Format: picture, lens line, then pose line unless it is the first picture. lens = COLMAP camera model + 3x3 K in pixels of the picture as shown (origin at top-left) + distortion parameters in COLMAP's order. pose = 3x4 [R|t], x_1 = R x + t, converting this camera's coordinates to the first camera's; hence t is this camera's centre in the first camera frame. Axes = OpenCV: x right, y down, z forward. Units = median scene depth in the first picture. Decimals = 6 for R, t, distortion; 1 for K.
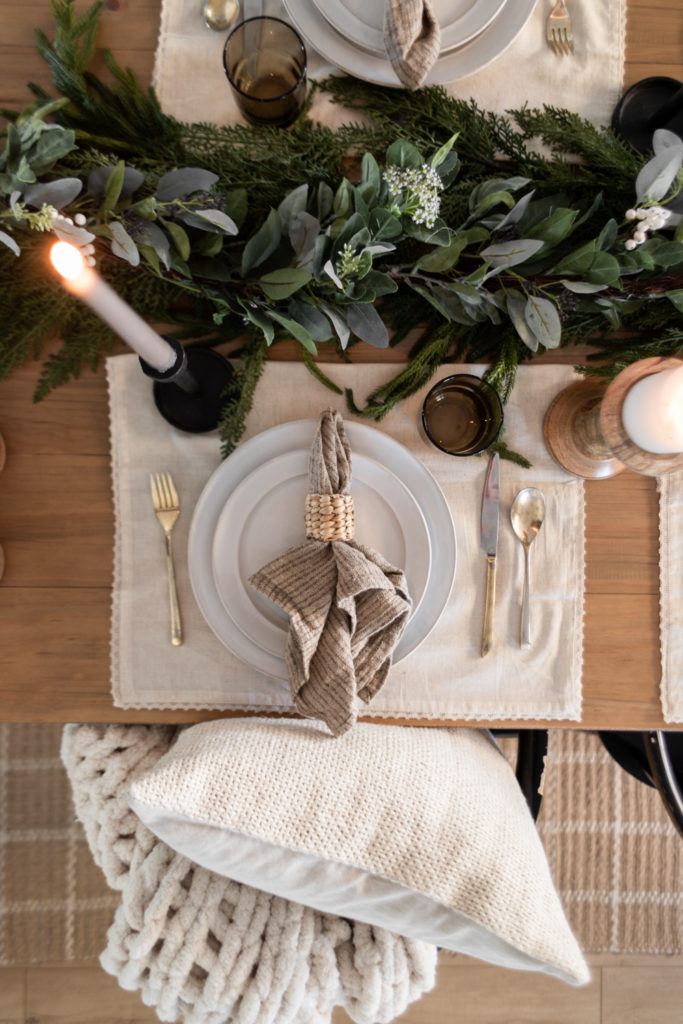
lens RADIAL K [[796.1, 0, 339.2], [0, 796.1, 504.7], [0, 0, 1]] dist [0.053959, -0.049721]
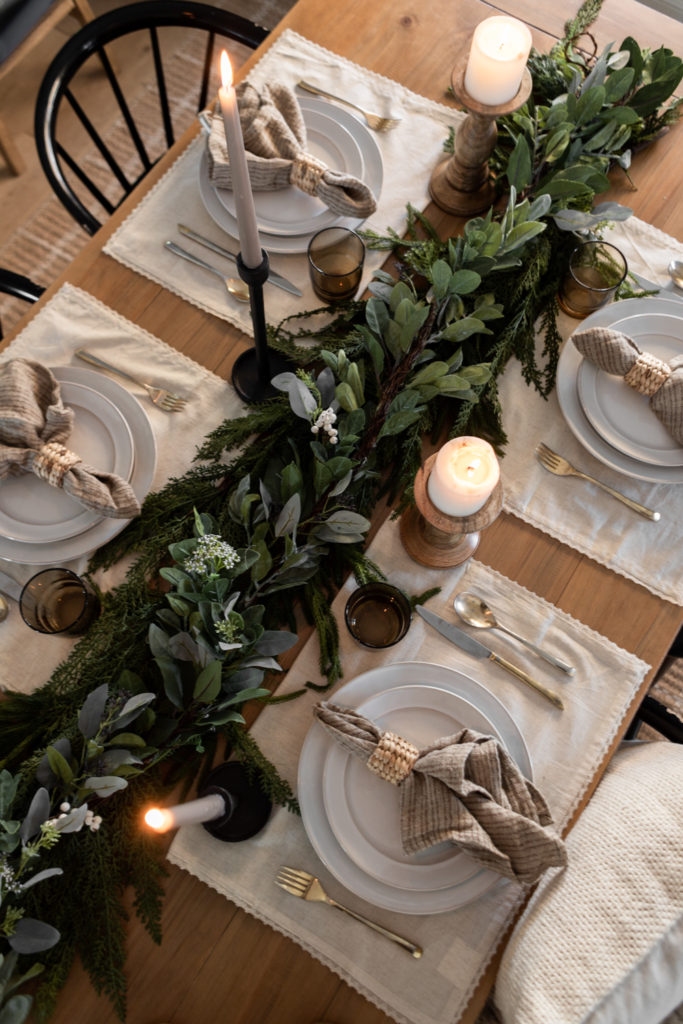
lens RADIAL K [[796.1, 0, 339.2], [0, 796.1, 504.7], [0, 0, 1]] dist [0.053959, -0.049721]
pose [[0.531511, -0.813575, 0.235781, -0.027260], [0.846717, 0.502481, -0.174881, -0.031985], [0.023803, 0.292591, 0.955941, -0.215713]]
